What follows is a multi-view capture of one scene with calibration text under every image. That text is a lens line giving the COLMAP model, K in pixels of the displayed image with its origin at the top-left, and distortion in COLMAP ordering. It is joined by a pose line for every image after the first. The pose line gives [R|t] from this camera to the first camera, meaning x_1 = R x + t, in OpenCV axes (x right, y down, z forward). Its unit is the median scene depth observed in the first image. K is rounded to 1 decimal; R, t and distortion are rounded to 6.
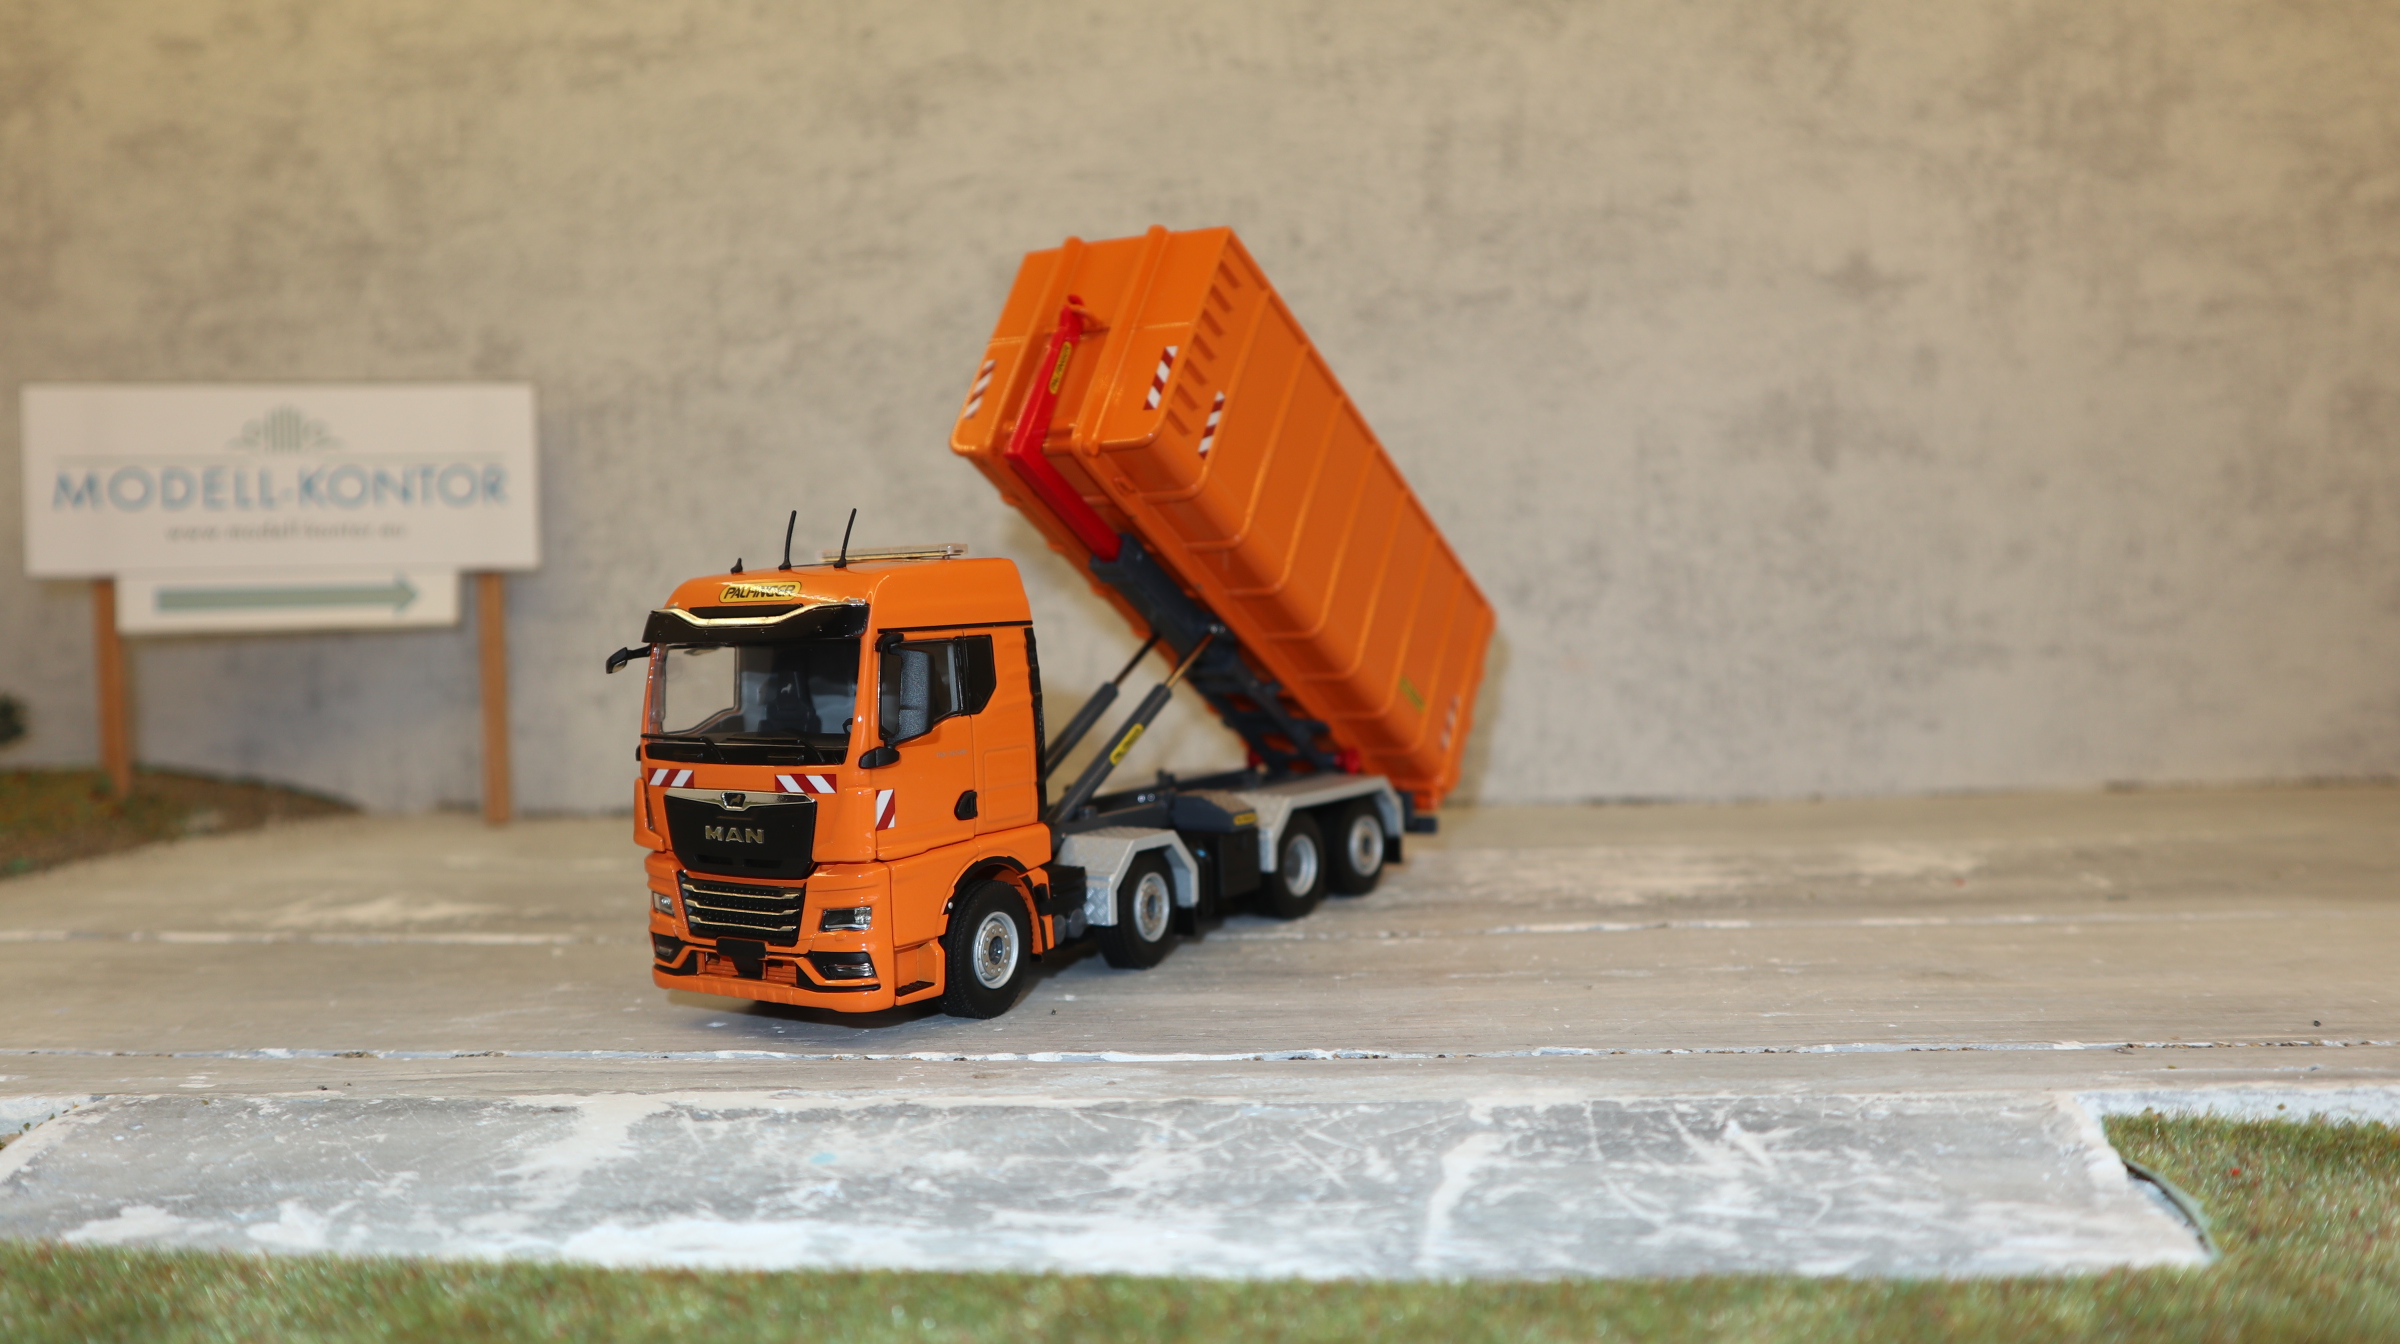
lens RADIAL K [[1928.0, 0, 1213.9], [0, 1928.0, 677.5], [0, 0, 1]] dist [-0.086075, 0.099497]
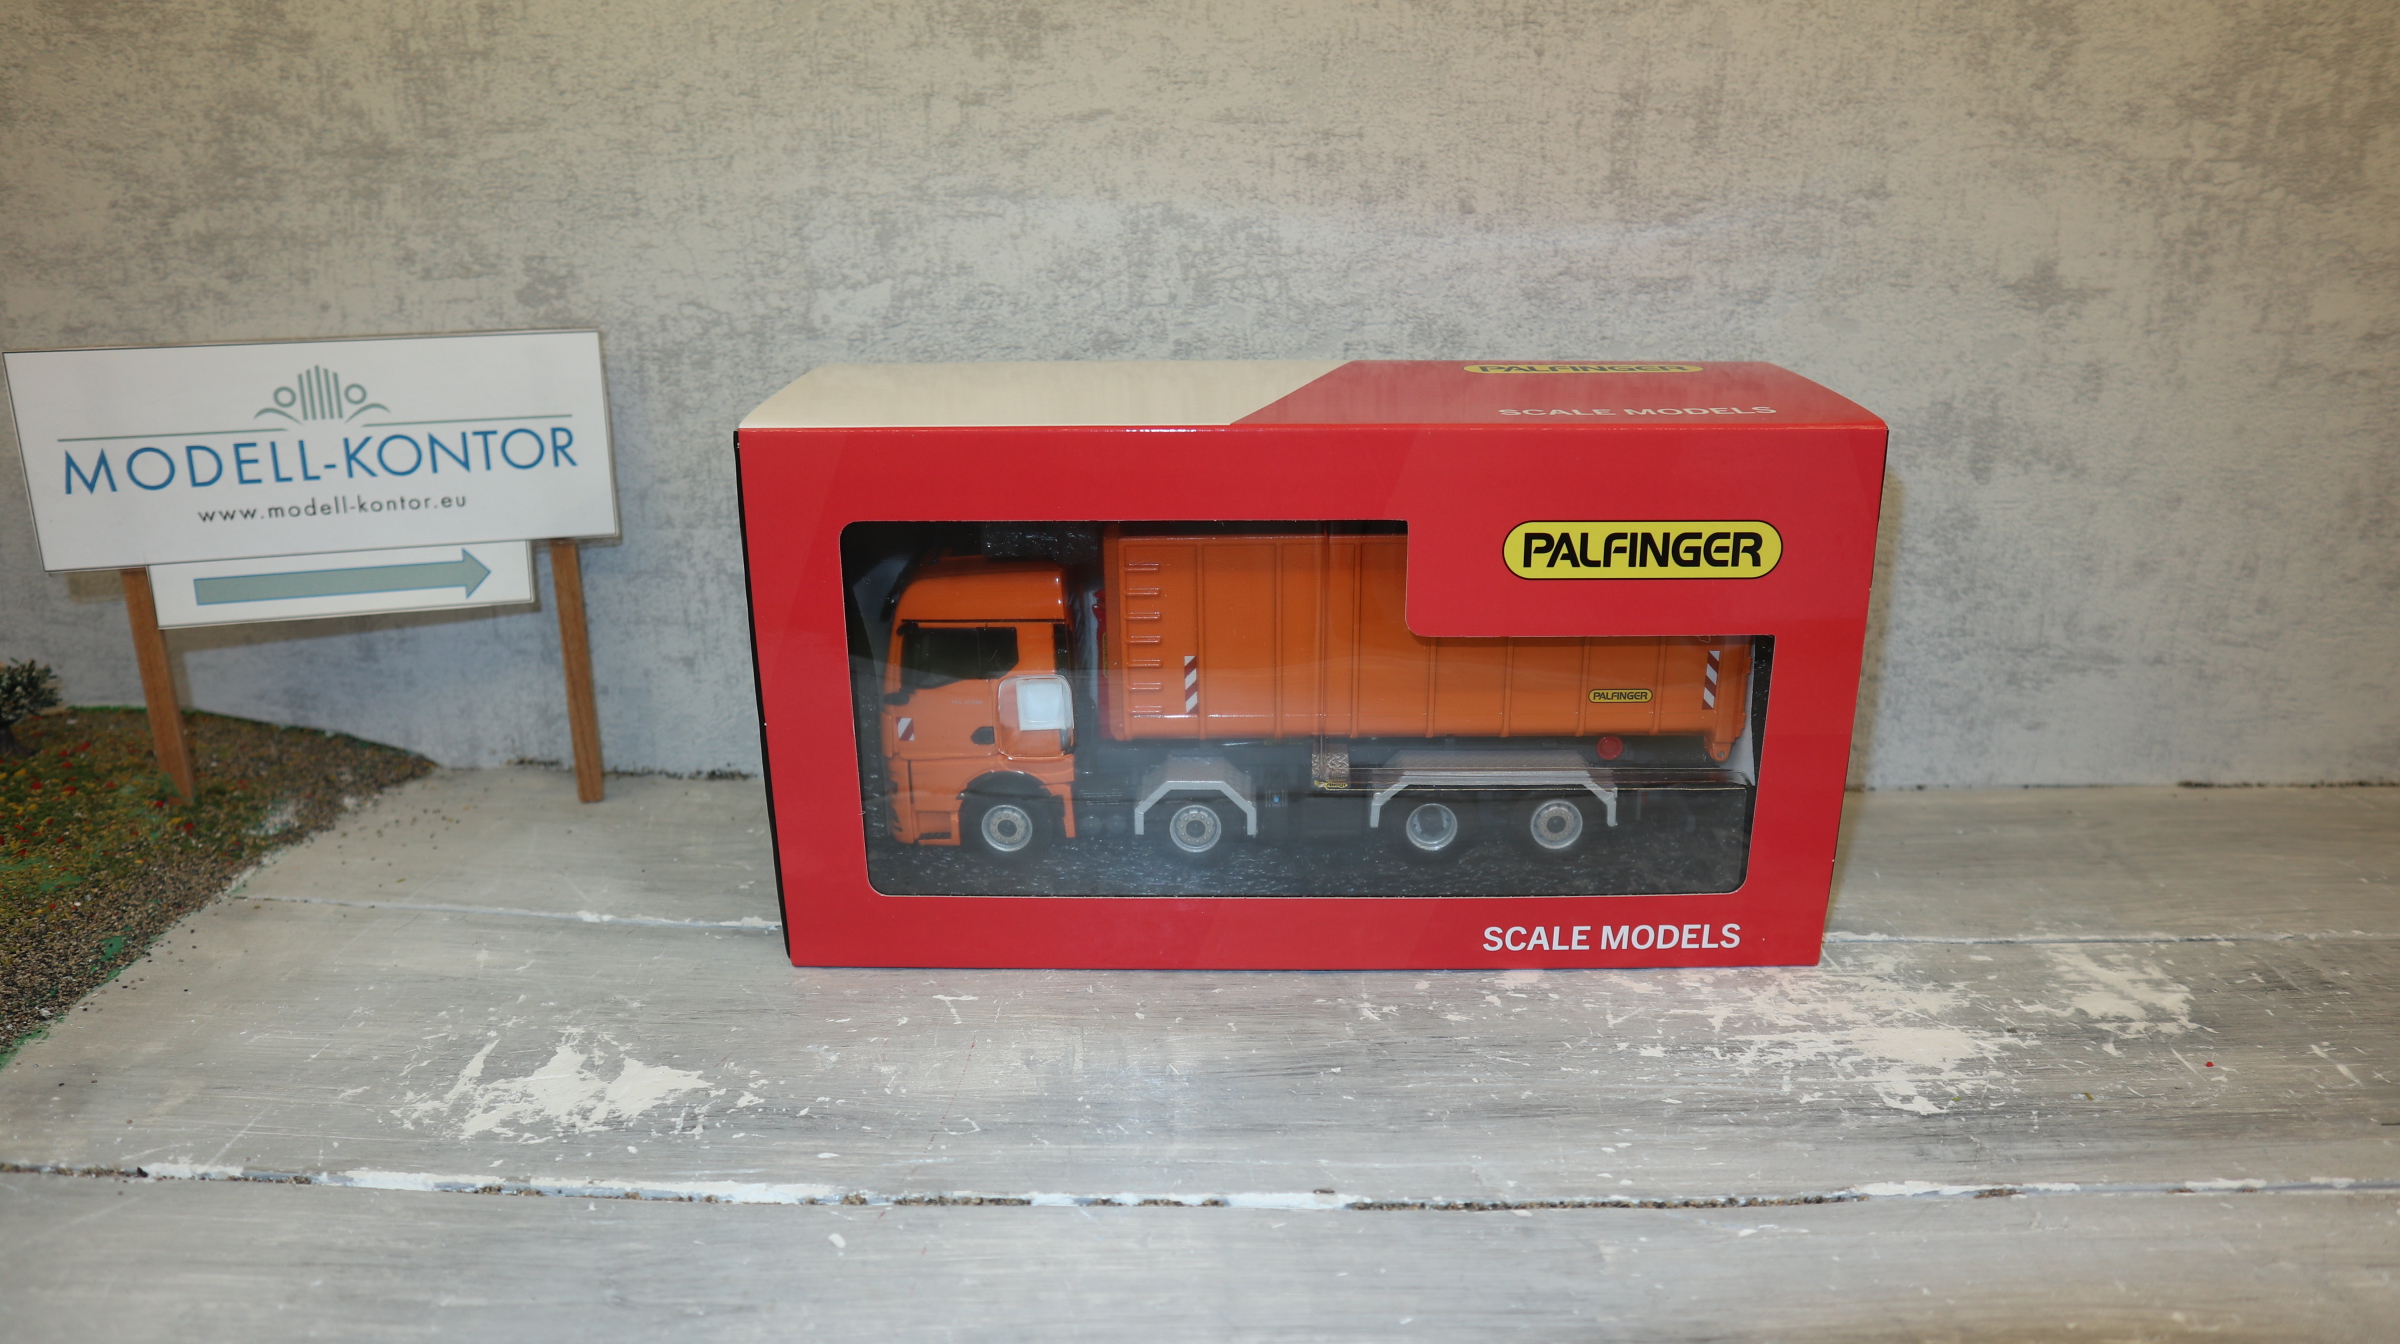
lens RADIAL K [[1642.8, 0, 1200.0], [0, 1642.8, 672.0], [0, 0, 1]] dist [-0.107005, 0.059362]
pose [[0.993071, -0.005140, 0.117401, -0.179032], [-0.026343, 0.963879, 0.265033, -0.221574], [-0.114523, -0.266290, 0.957065, 0.220937]]
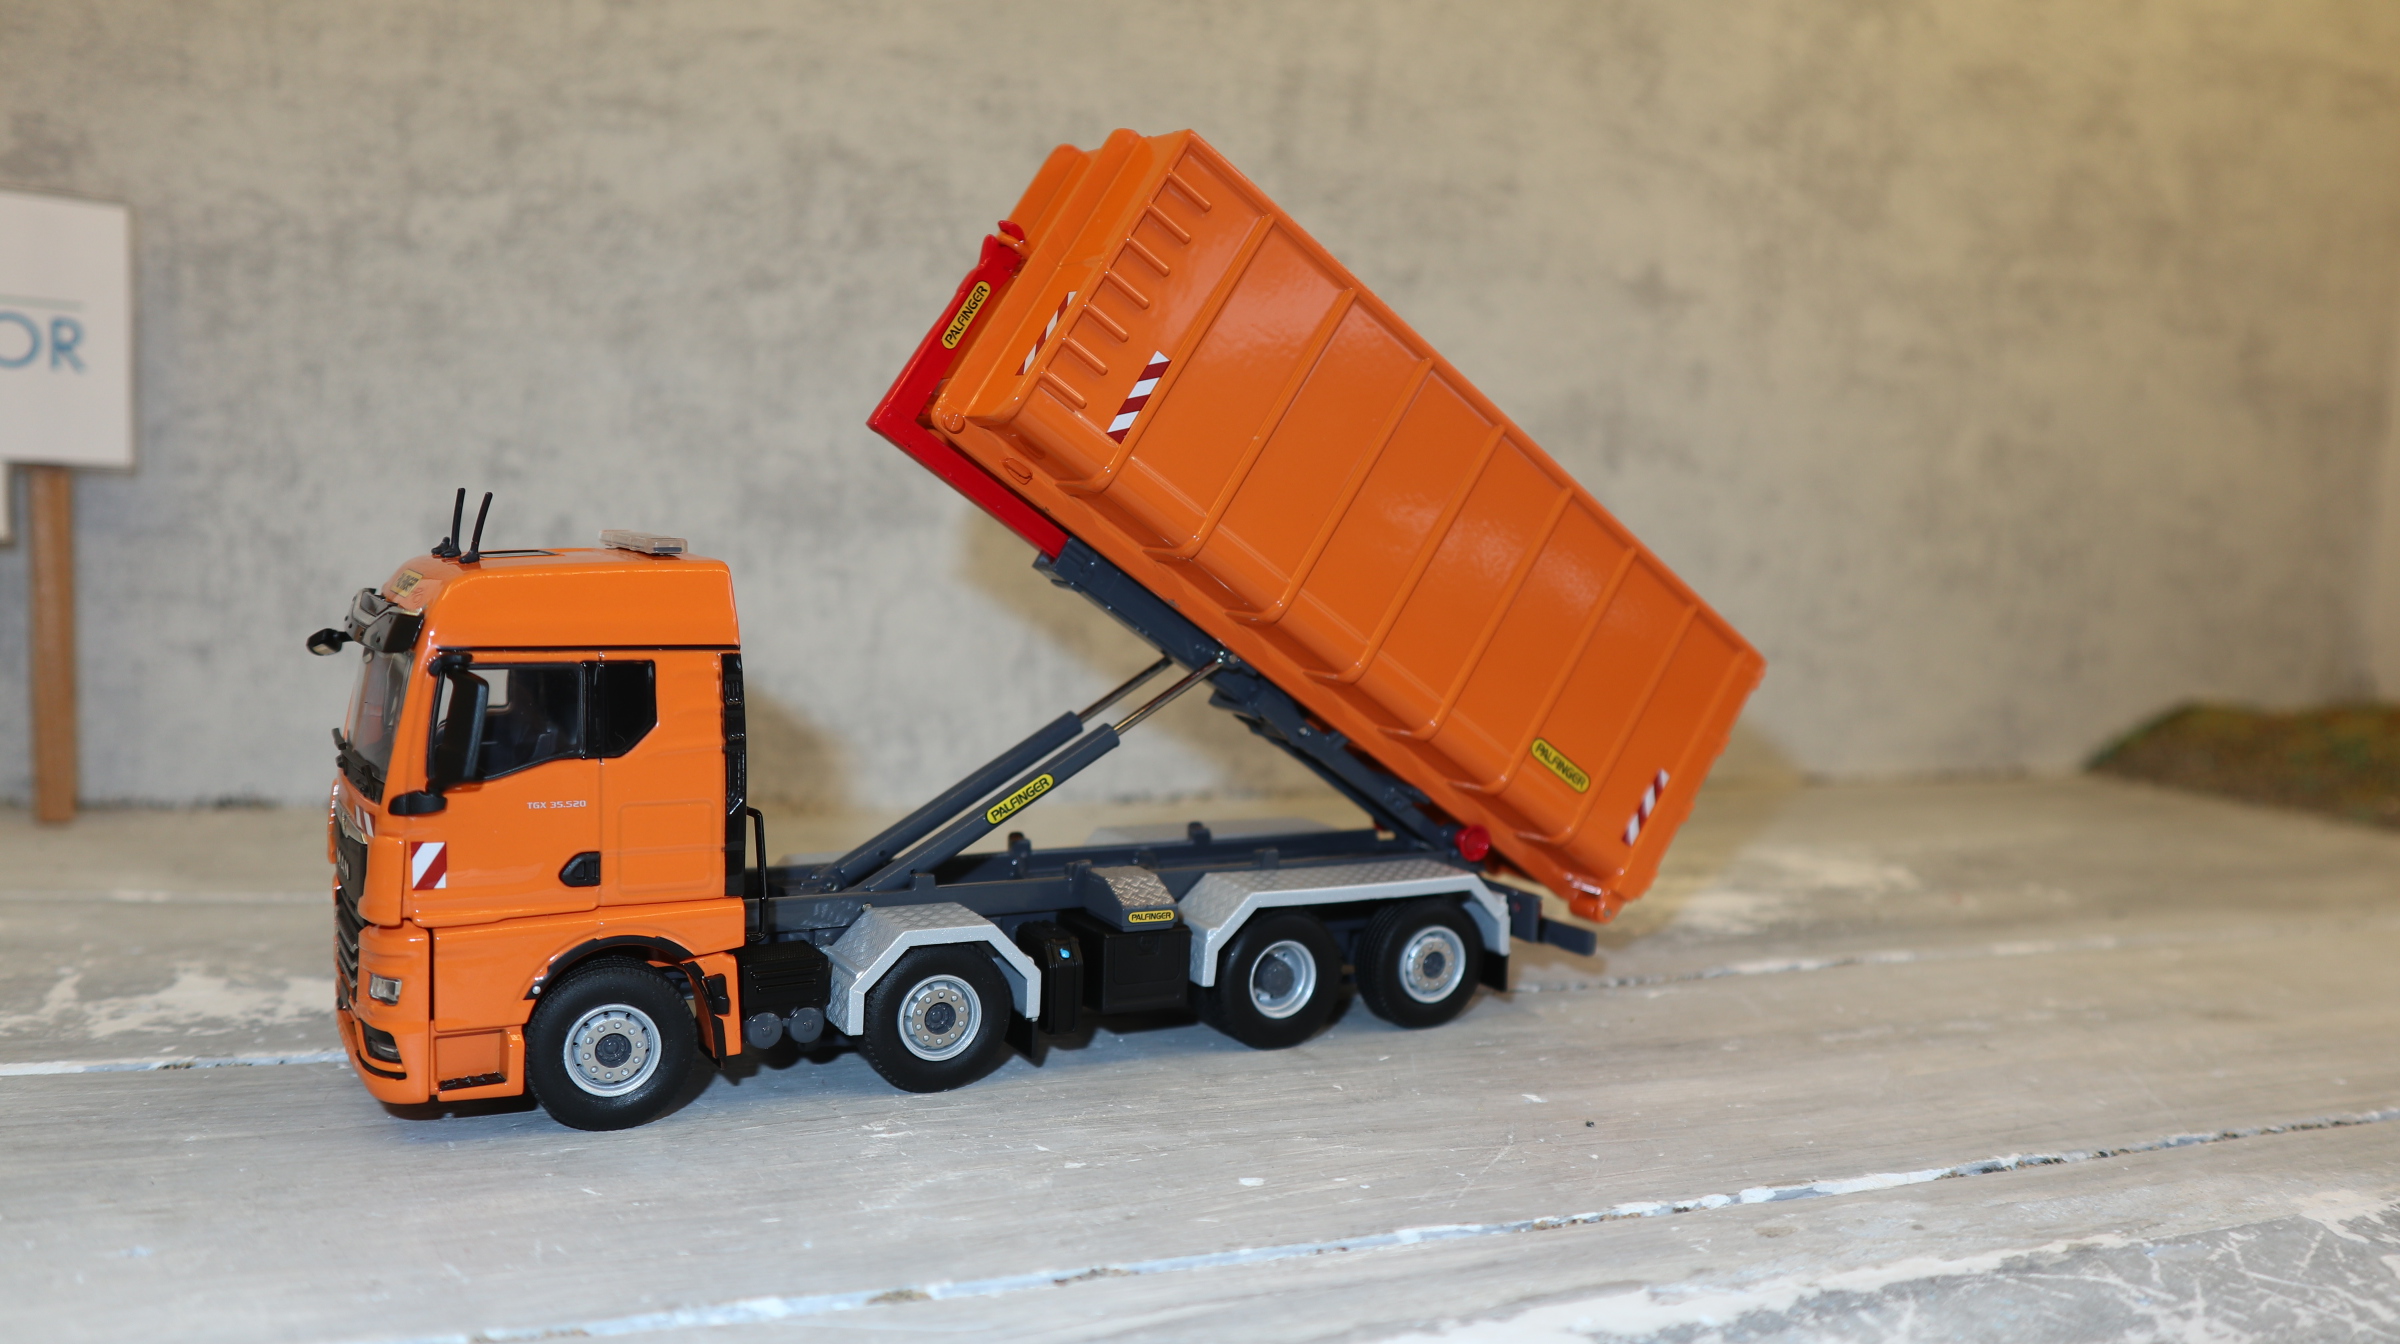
lens RADIAL K [[1928.0, 0, 1213.9], [0, 1928.0, 677.5], [0, 0, 1]] dist [-0.086075, 0.099497]
pose [[0.877100, 0.023746, 0.479721, -0.359030], [-0.049050, 0.997984, 0.040281, -0.028956], [-0.477797, -0.058861, 0.876496, 0.187230]]
